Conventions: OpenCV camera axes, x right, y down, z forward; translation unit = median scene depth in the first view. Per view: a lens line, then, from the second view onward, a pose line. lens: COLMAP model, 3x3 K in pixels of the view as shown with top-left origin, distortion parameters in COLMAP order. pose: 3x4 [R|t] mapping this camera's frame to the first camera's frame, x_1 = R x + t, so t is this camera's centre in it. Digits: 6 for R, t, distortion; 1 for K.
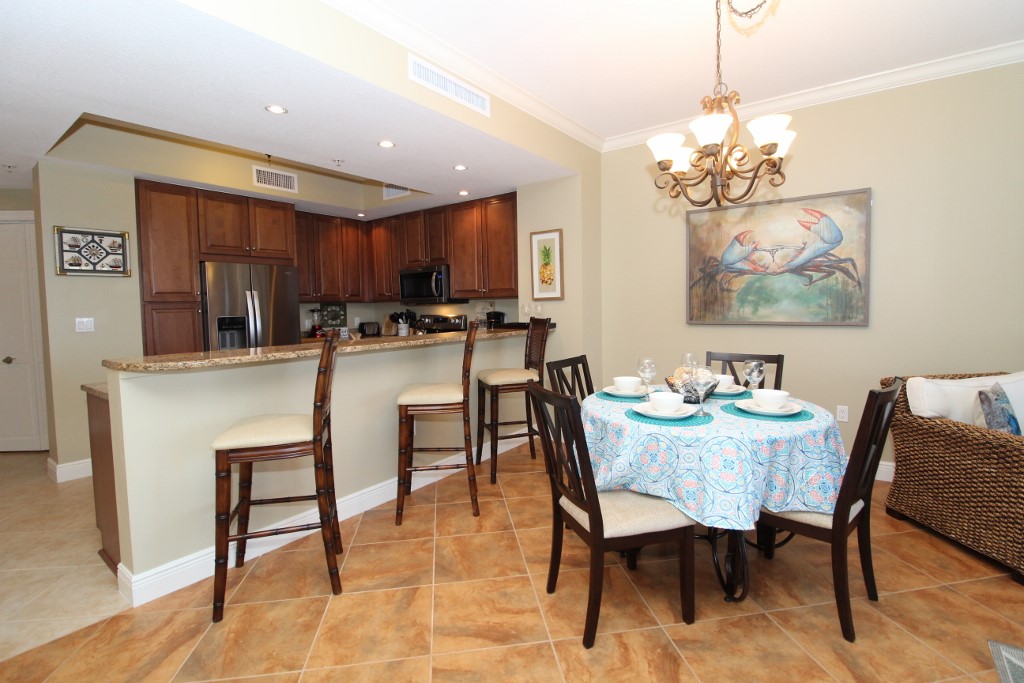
lens RADIAL K [[473.5, 0, 510.6], [0, 473.5, 329.5], [0, 0, 1]] dist [-0.000877, -0.012139]
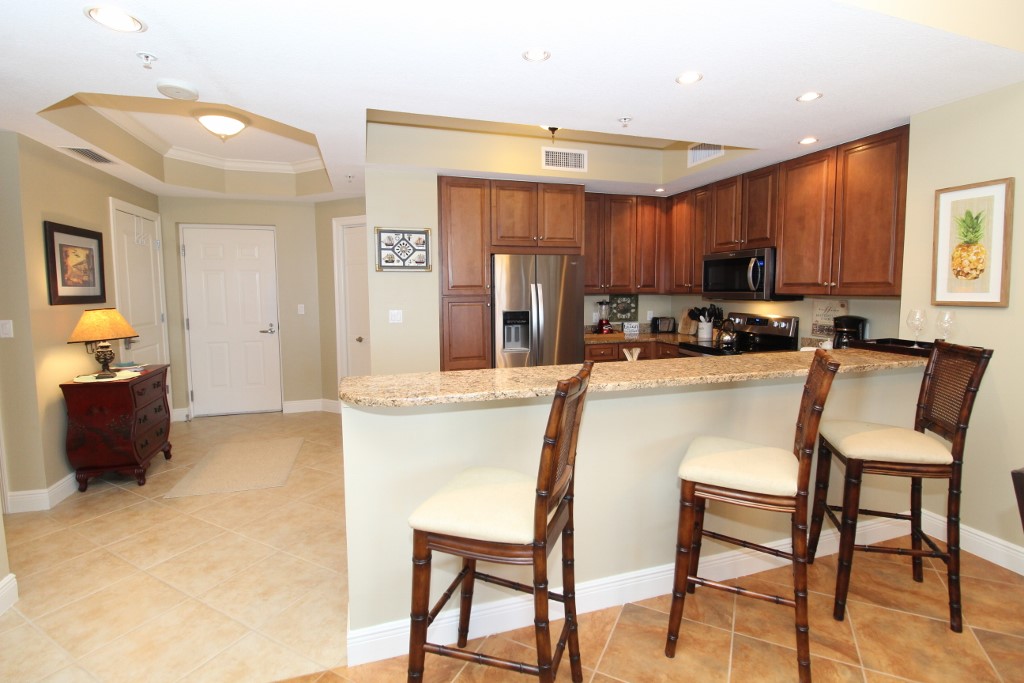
lens RADIAL K [[473.5, 0, 510.6], [0, 473.5, 329.5], [0, 0, 1]] dist [-0.000877, -0.012139]
pose [[0.812465, 0.064288, -0.579454, -0.044057], [-0.039301, 0.997680, 0.055584, -0.046918], [0.581684, -0.022386, 0.813107, 0.234207]]
